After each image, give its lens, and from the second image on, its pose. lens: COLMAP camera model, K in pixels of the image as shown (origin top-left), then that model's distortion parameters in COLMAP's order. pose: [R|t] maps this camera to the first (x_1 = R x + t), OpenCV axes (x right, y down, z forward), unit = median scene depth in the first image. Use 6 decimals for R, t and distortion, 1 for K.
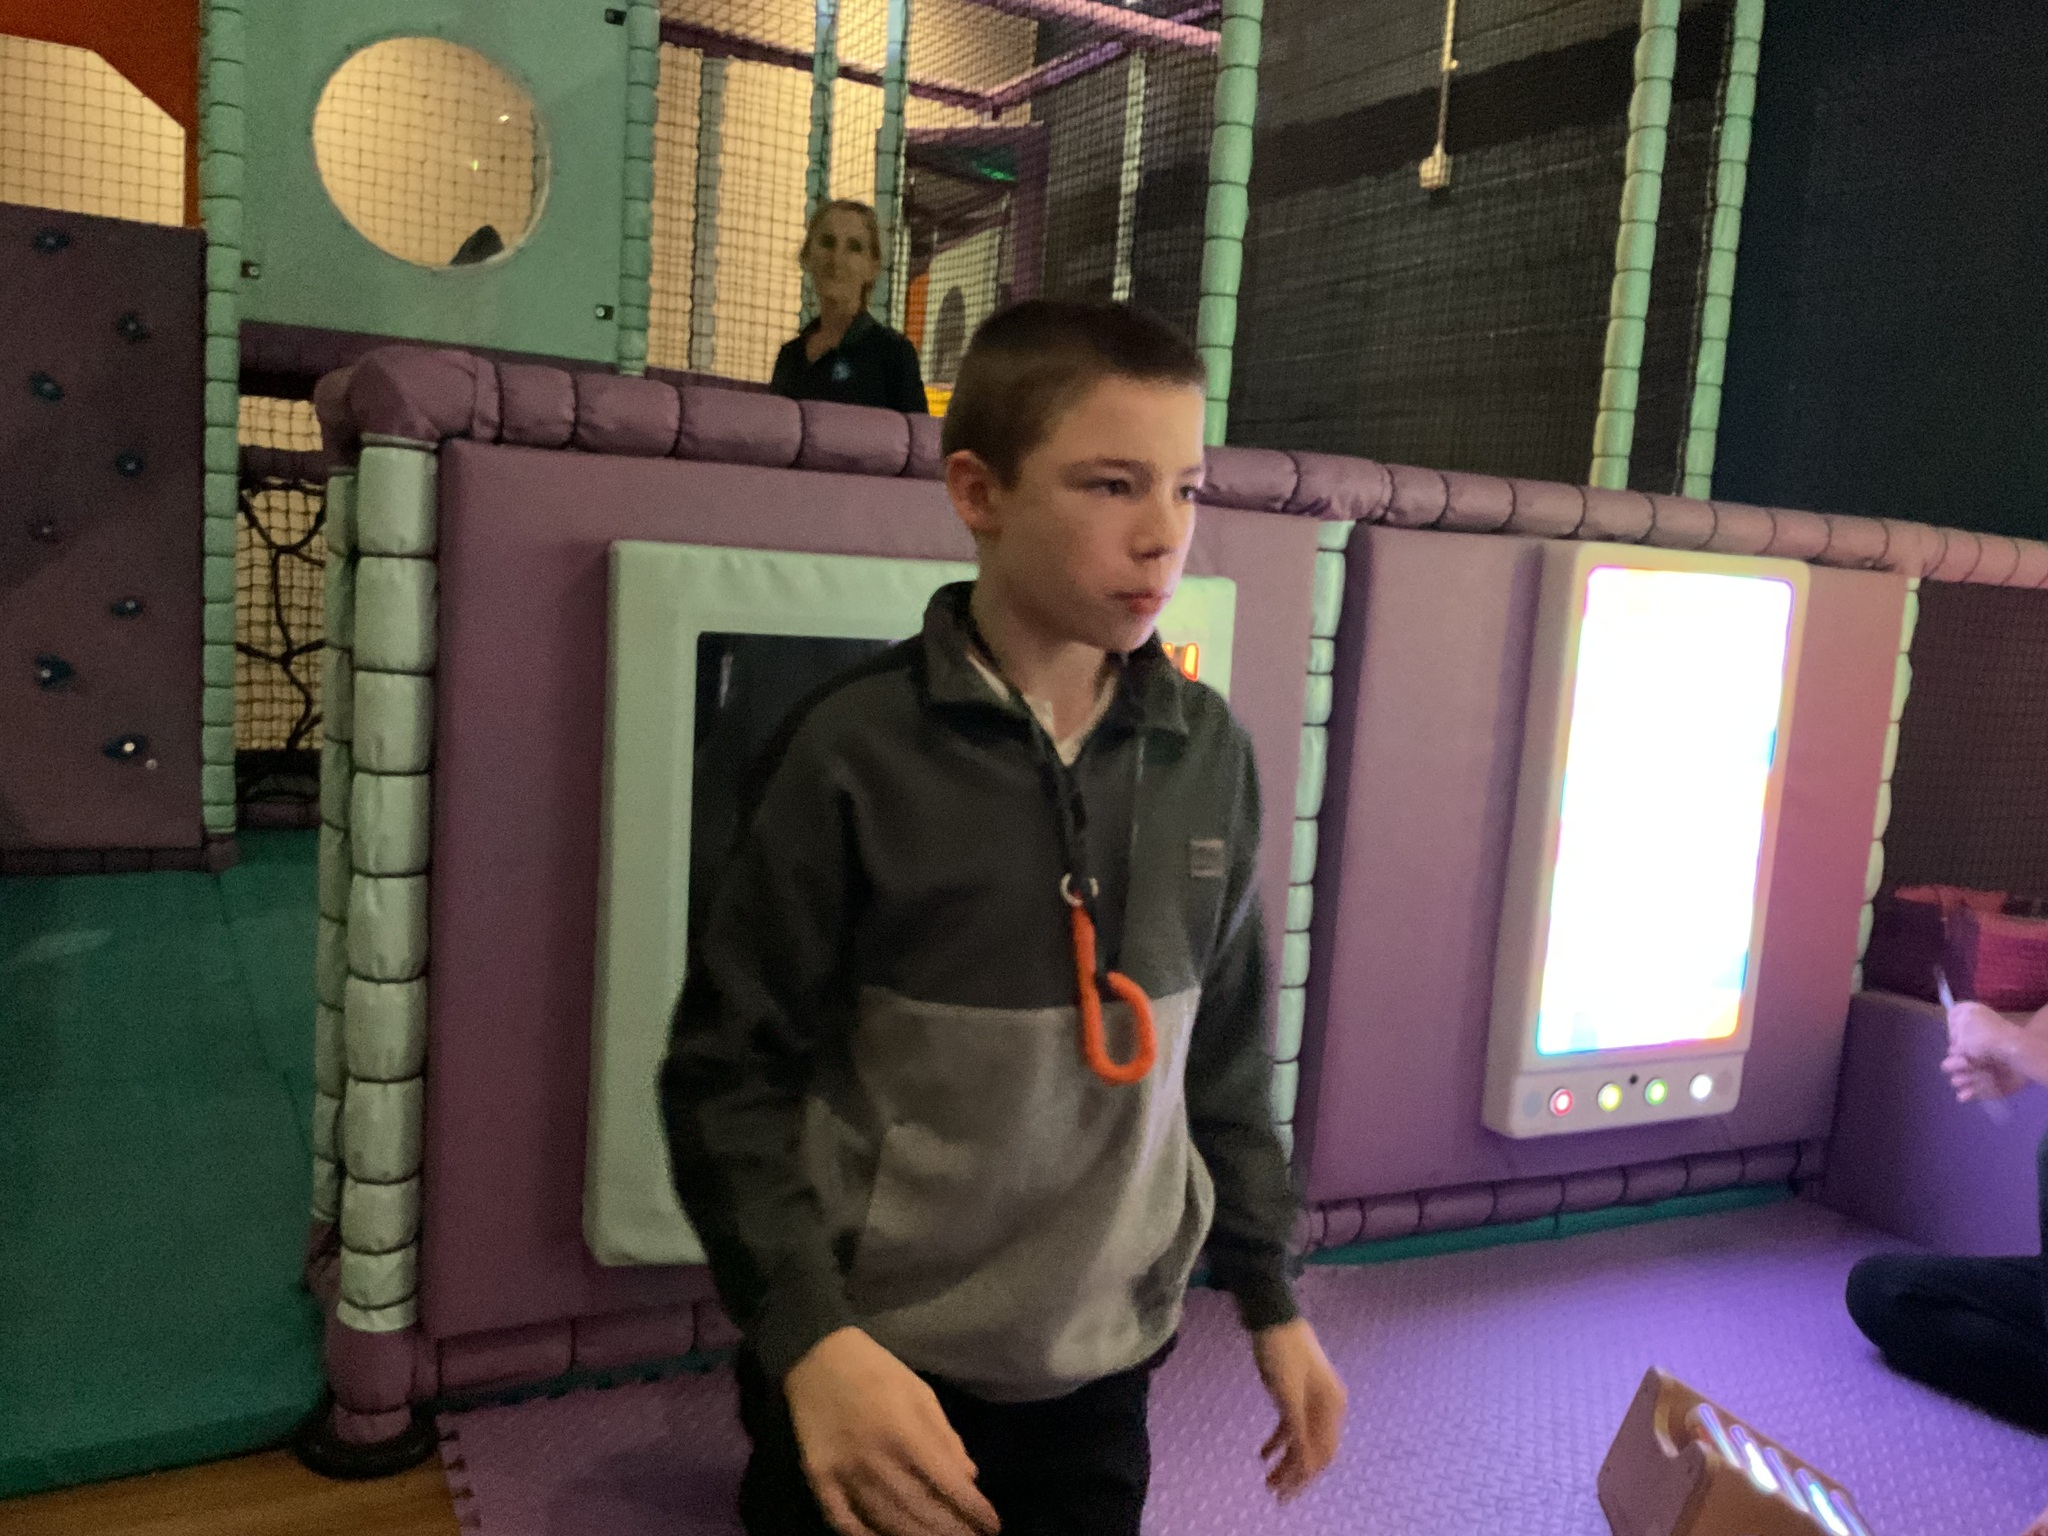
lens RADIAL K [[1681.7, 0, 1039.3], [0, 1681.7, 772.2], [0, 0, 1]] dist [-0.006187, -0.032938]
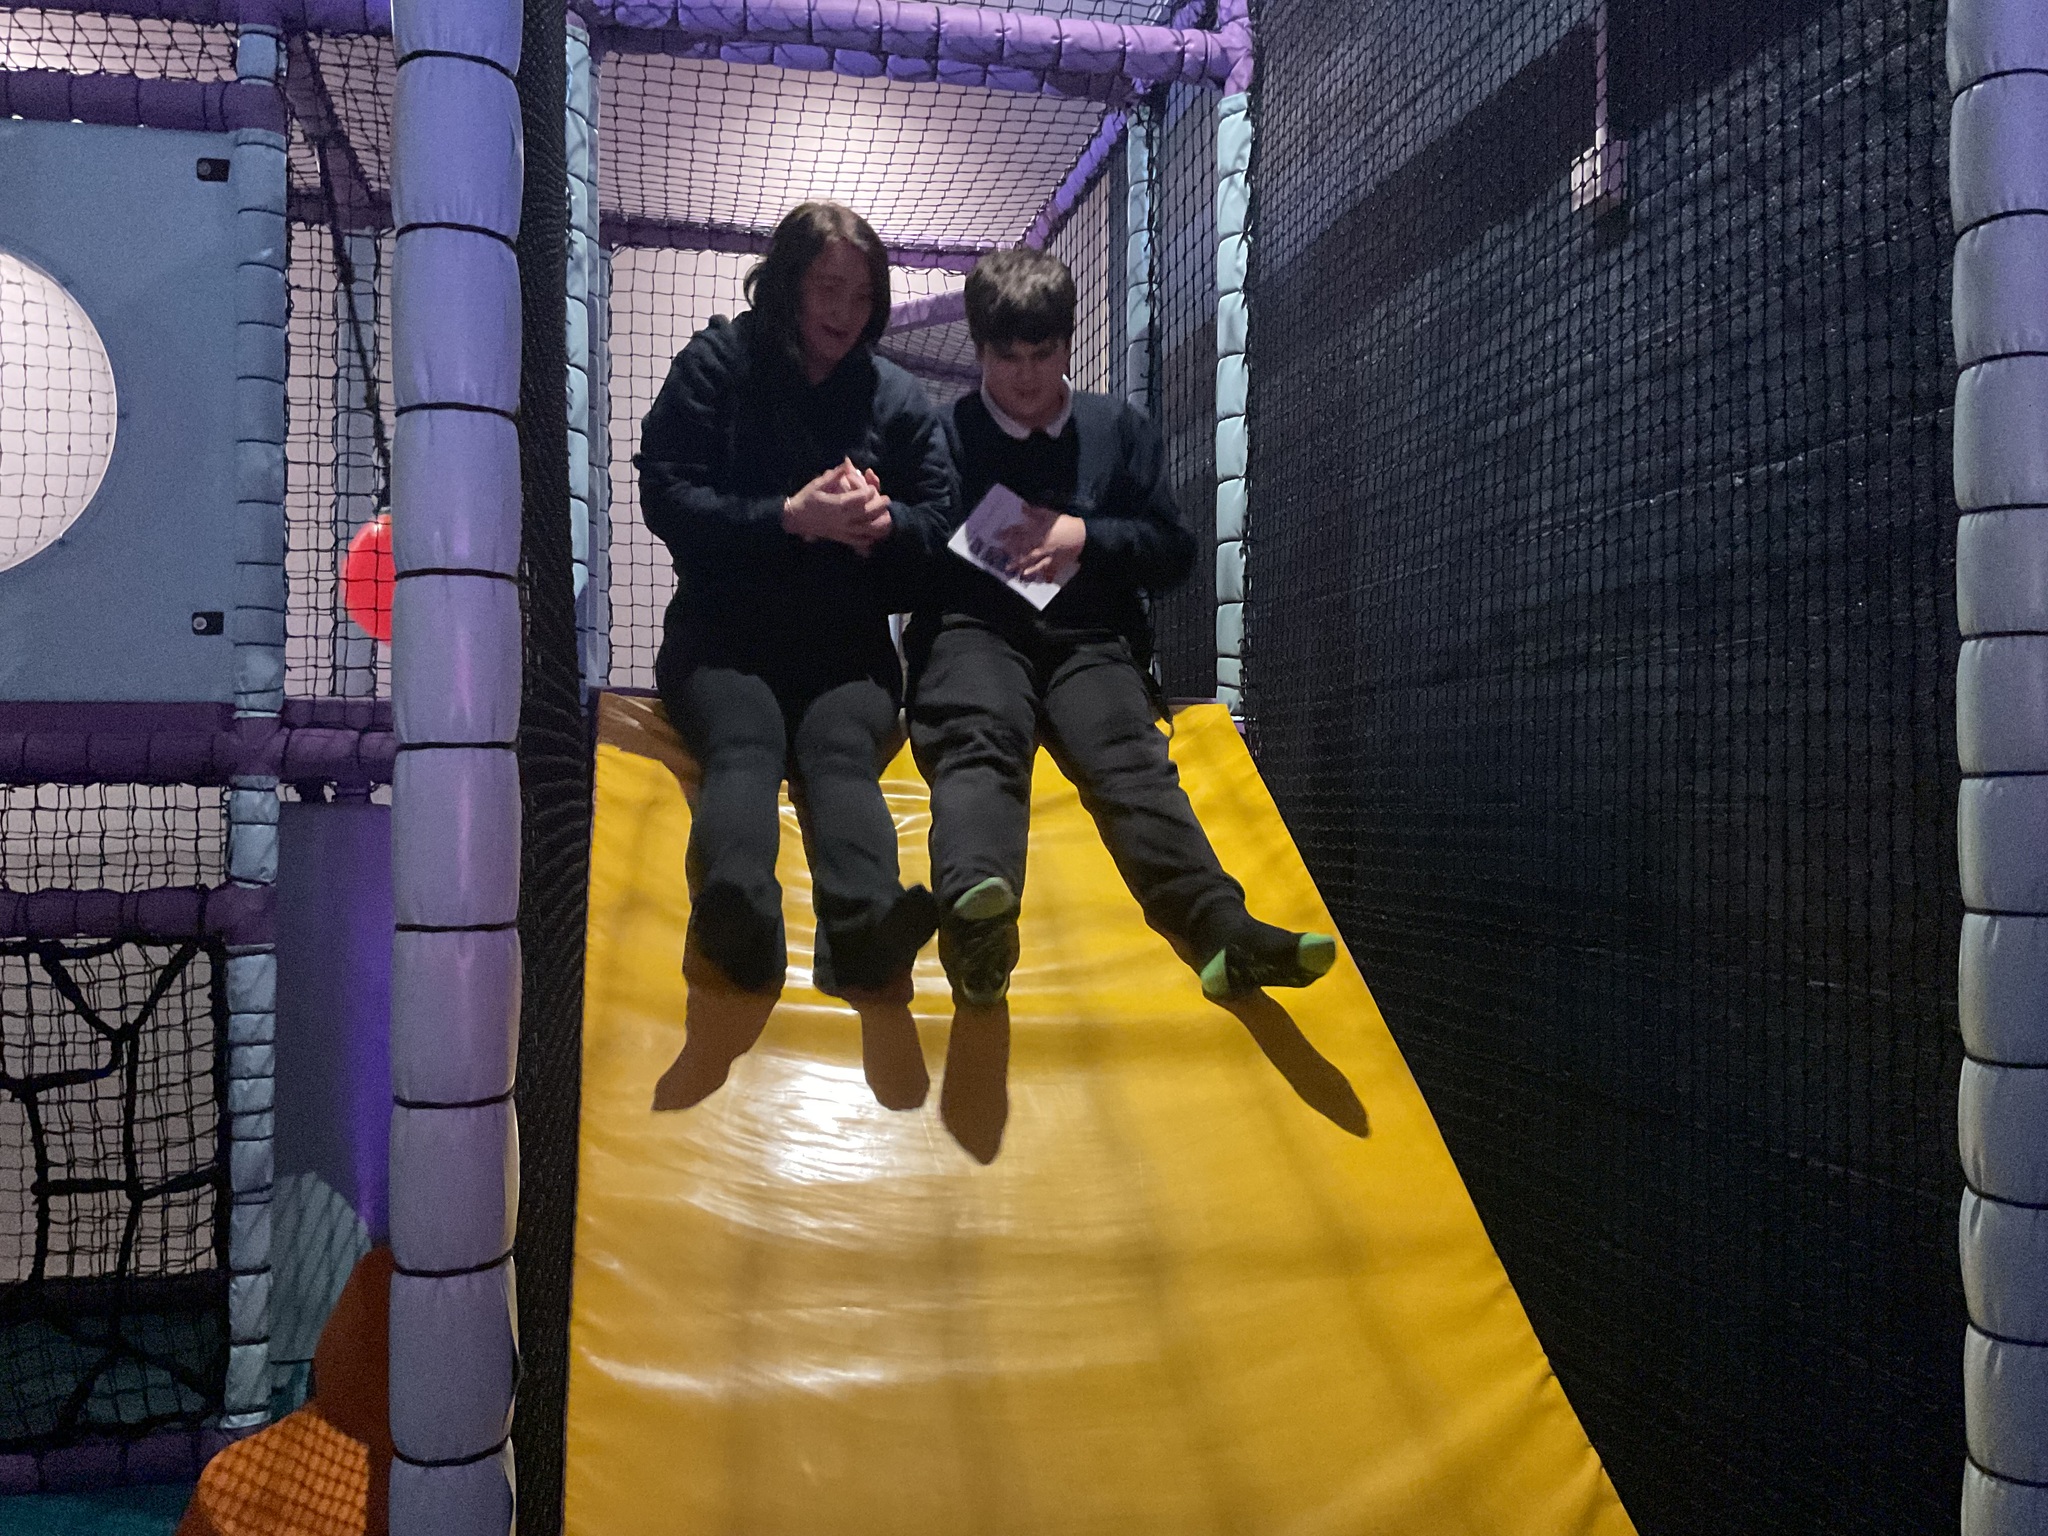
lens RADIAL K [[1681.7, 0, 1030.3], [0, 1681.7, 766.8], [0, 0, 1]] dist [-0.006187, -0.032938]
pose [[0.959189, -0.075778, -0.272423, 0.213123], [0.033051, 0.986864, -0.158137, -0.123877], [0.280828, 0.142680, 0.949093, 0.550454]]
